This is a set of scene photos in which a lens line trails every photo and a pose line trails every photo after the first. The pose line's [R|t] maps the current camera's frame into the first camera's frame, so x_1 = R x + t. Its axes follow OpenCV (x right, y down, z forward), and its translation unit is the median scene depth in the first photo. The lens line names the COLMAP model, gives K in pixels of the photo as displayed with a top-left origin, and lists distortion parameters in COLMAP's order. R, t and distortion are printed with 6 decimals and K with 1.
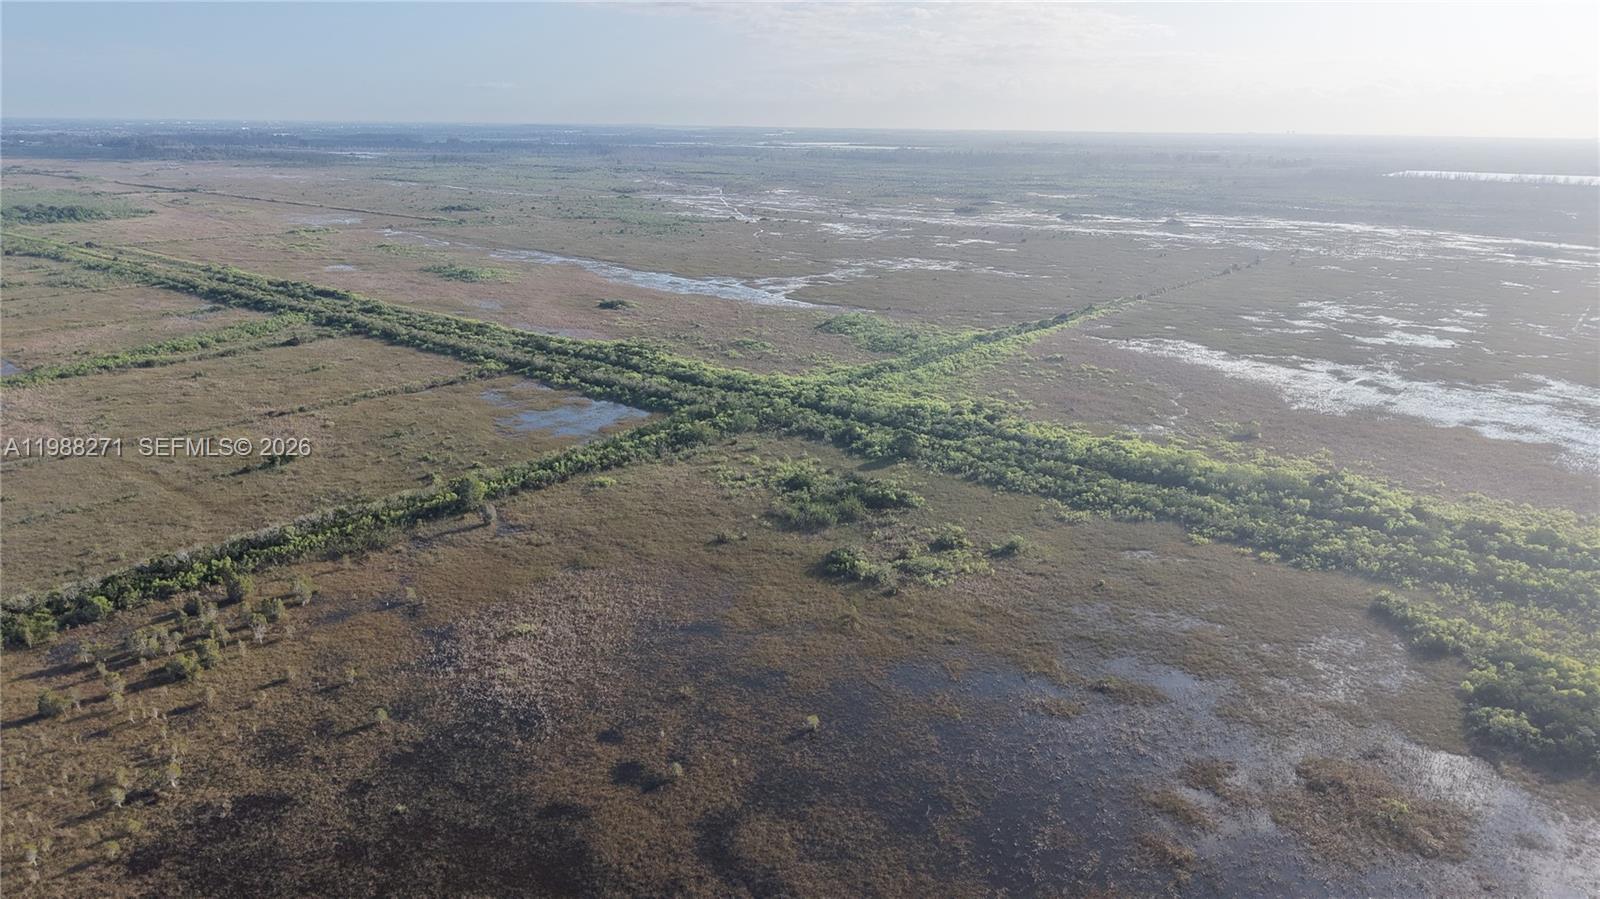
lens RADIAL K [[1065.7, 0, 799.6], [0, 1065.7, 460.8], [0, 0, 1]] dist [0.030655, -0.034225]
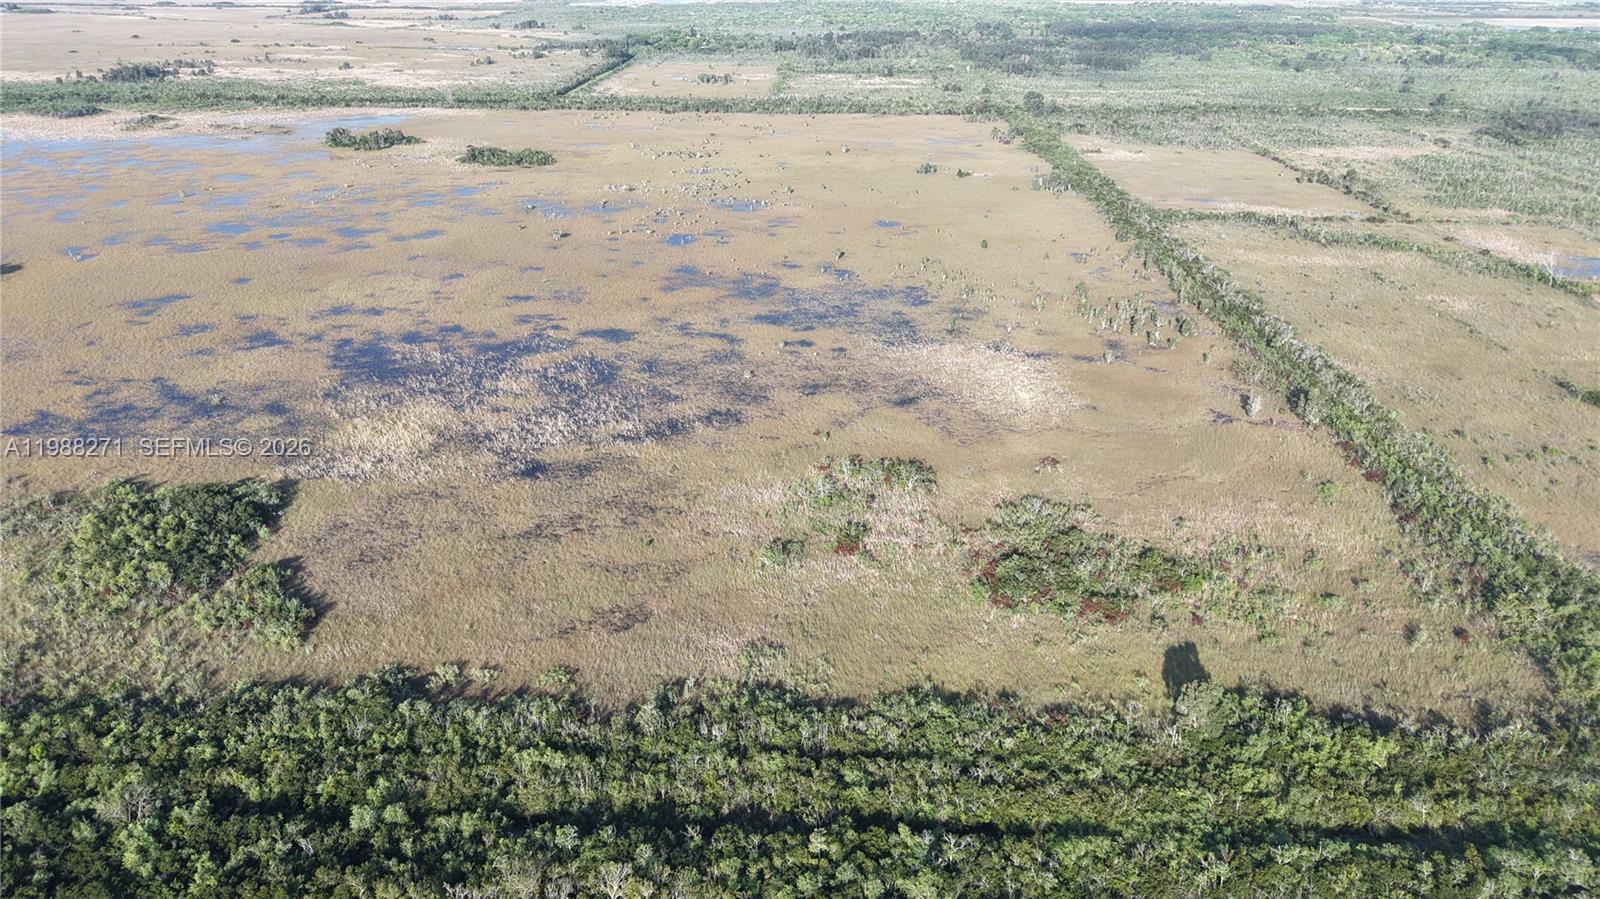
lens RADIAL K [[1065.7, 0, 801.1], [0, 1065.7, 457.6], [0, 0, 1]] dist [0.030655, -0.034225]
pose [[-0.790784, 0.244541, -0.561124, 0.472190], [-0.200159, 0.763016, 0.614609, -0.347456], [0.578443, 0.598337, -0.554434, 1.110660]]
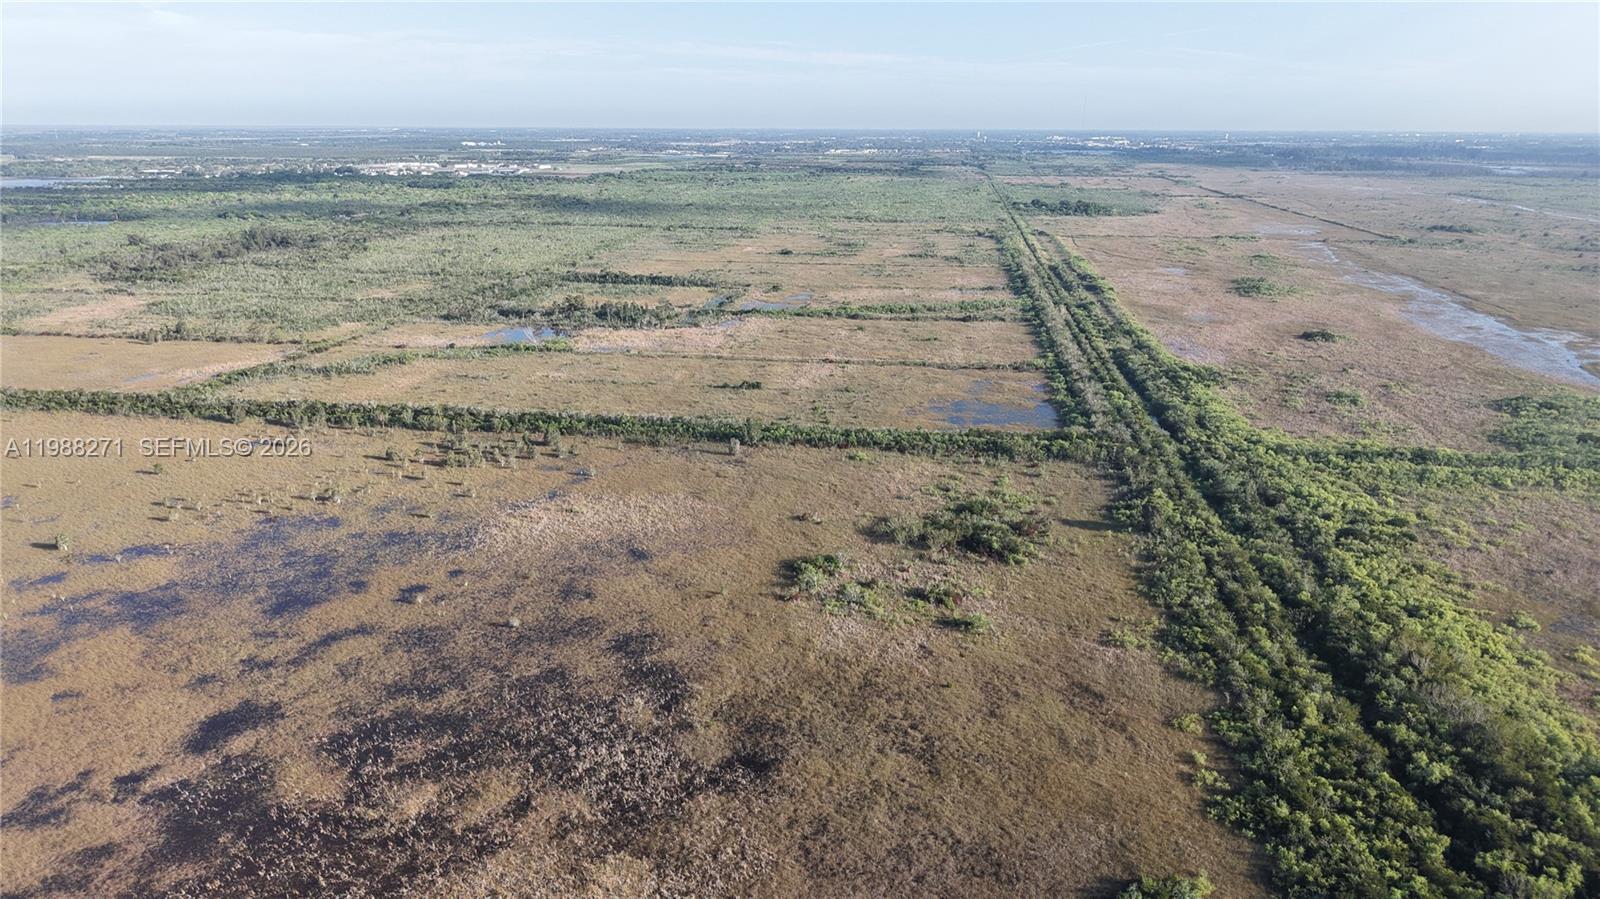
lens RADIAL K [[1065.7, 0, 800.5], [0, 1065.7, 456.7], [0, 0, 1]] dist [0.030655, -0.034225]
pose [[0.522892, 0.246151, -0.816084, 0.633953], [-0.257562, 0.958271, 0.124010, -0.093860], [0.812555, 0.145348, 0.564472, 0.314595]]
